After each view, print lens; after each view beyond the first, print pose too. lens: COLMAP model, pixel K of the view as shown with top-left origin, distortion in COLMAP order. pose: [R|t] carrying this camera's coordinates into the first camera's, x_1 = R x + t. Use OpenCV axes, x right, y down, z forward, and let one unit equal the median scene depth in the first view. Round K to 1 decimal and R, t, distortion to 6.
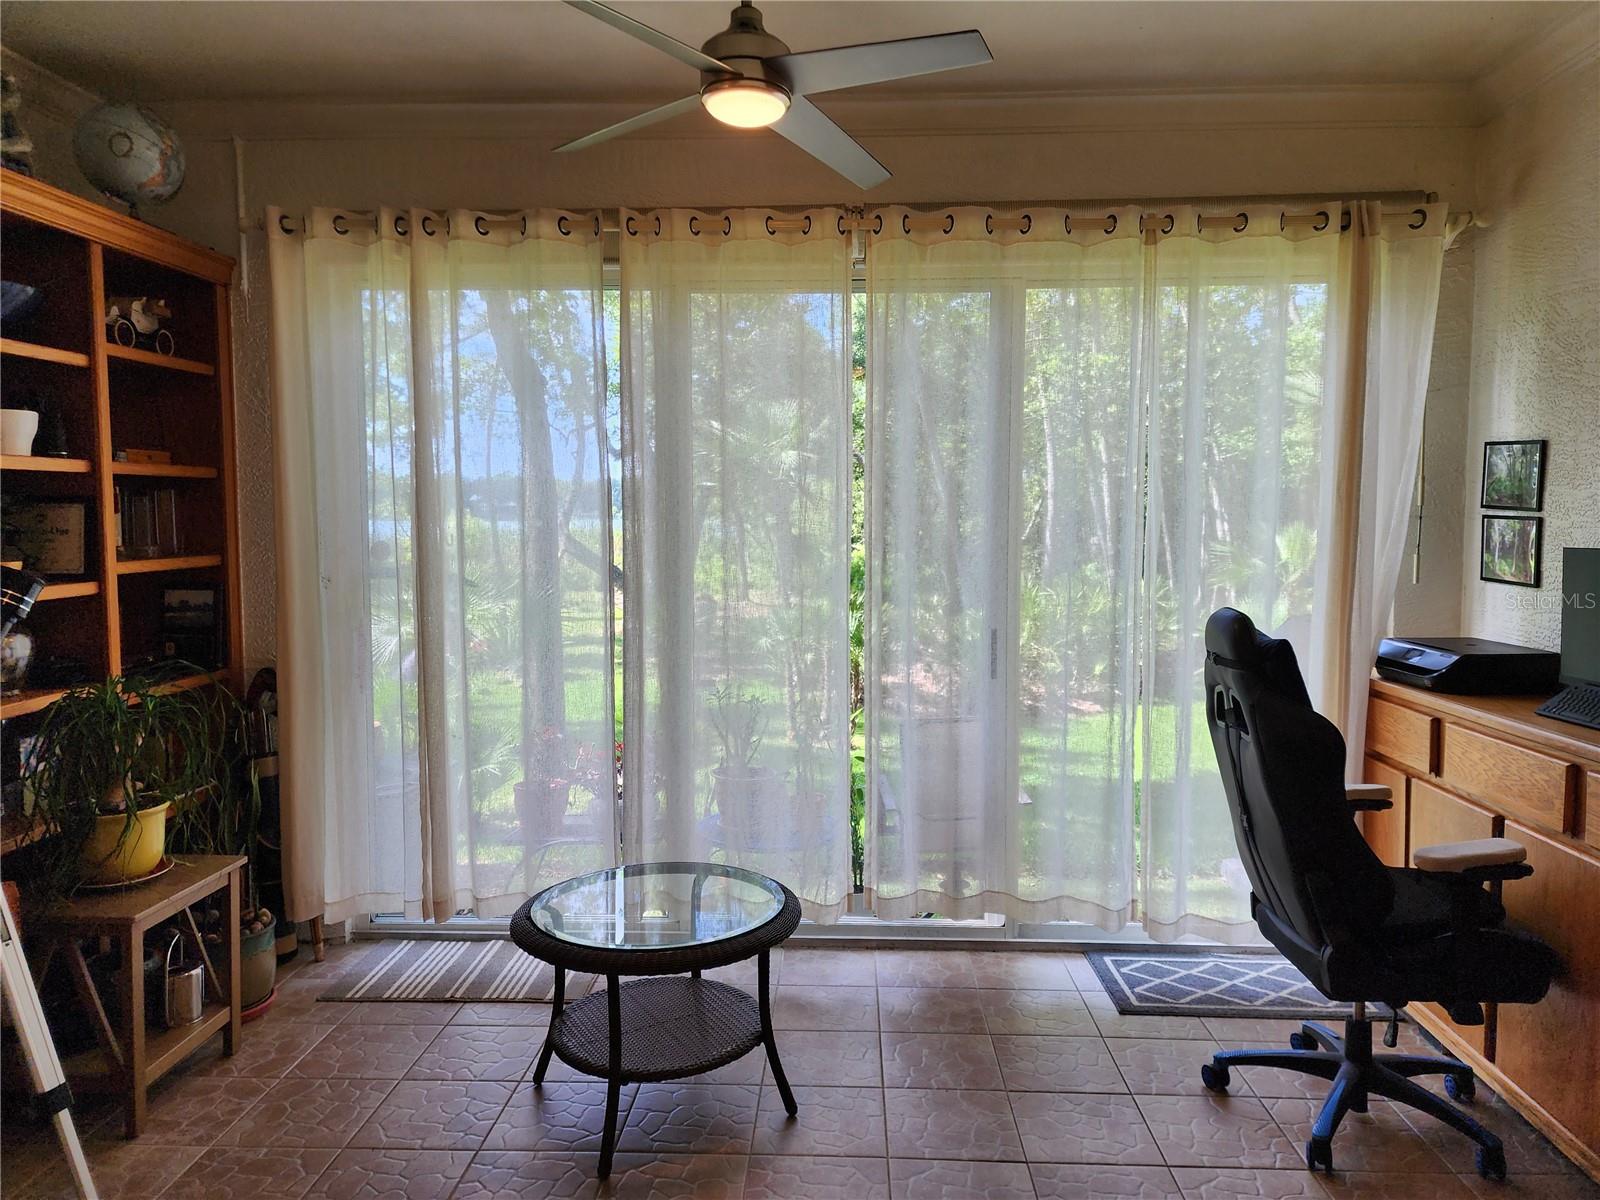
lens RADIAL K [[1070.1, 0, 807.0], [0, 1070.1, 586.8], [0, 0, 1]] dist [0.068186, -0.050942]
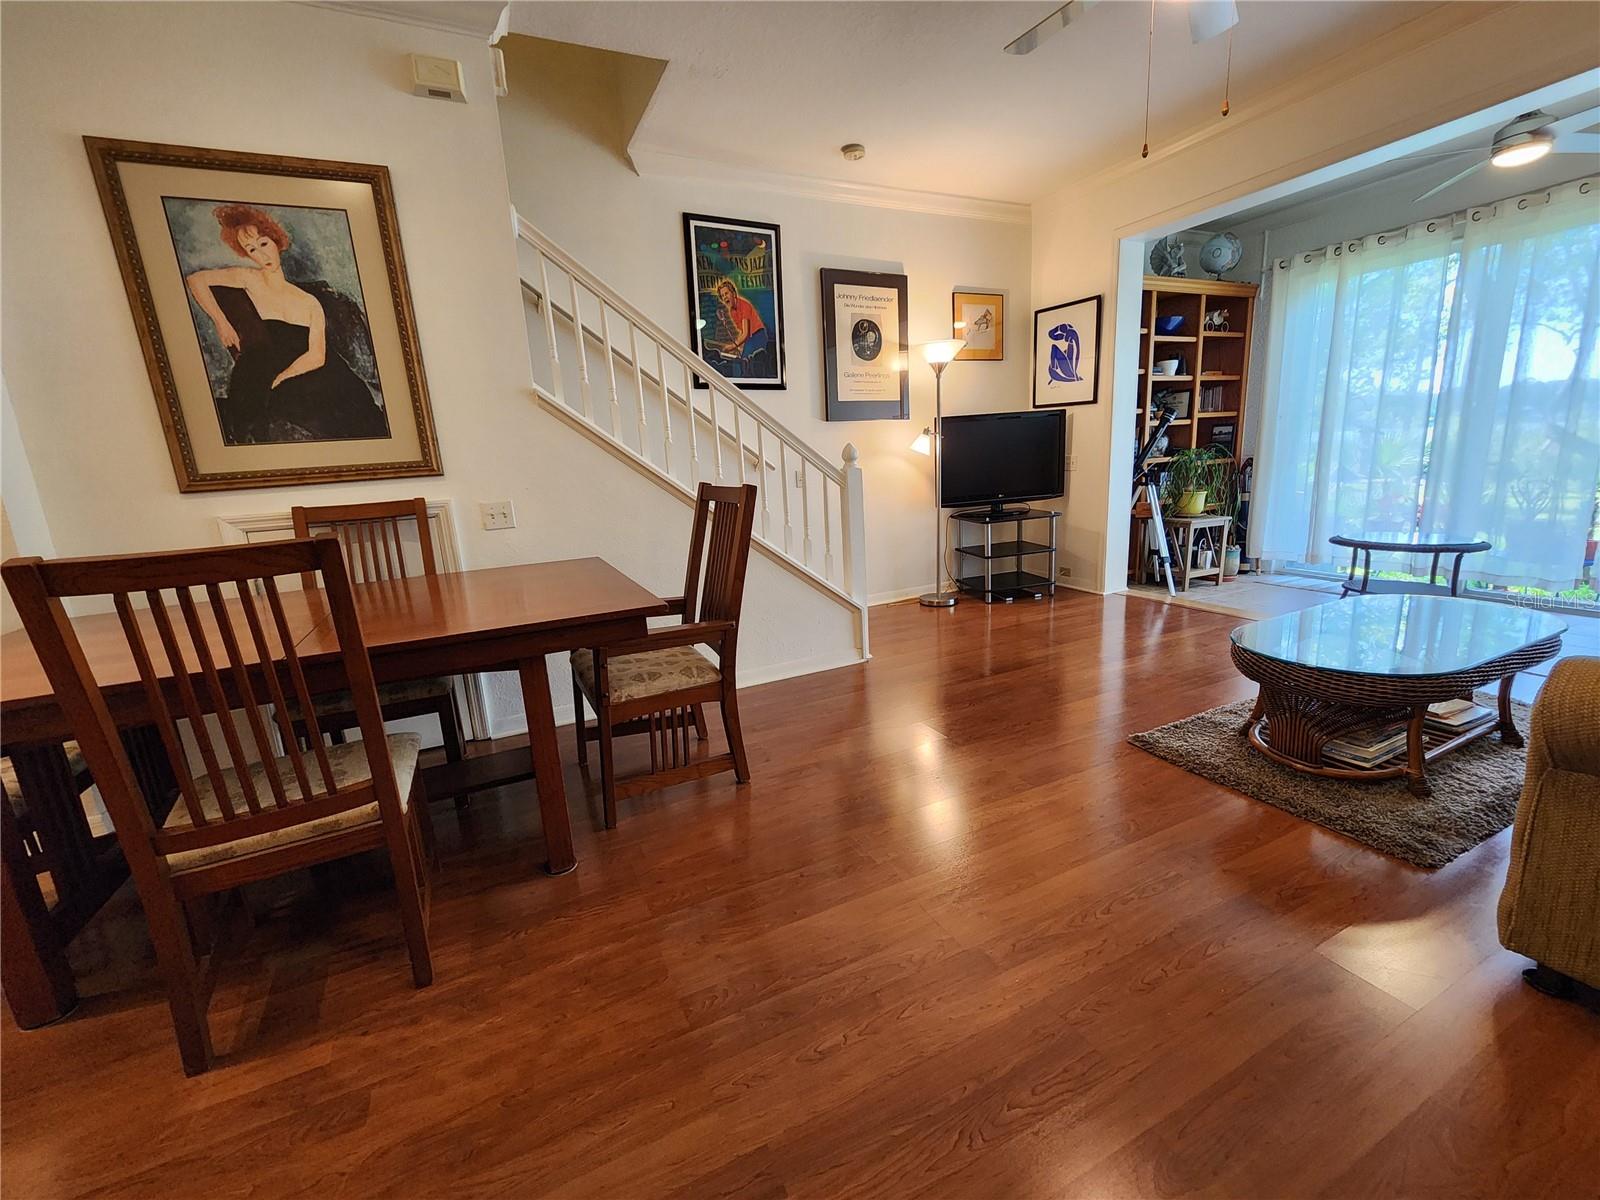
lens RADIAL K [[663.2, 0, 808.5], [0, 663.2, 594.8], [0, 0, 1]] dist [-0.001785, 0.001464]
pose [[0.470798, 0.159692, -0.867668, 0.458385], [-0.009176, 0.984315, 0.176181, 0.148895], [0.882193, -0.074984, 0.464879, -0.724711]]
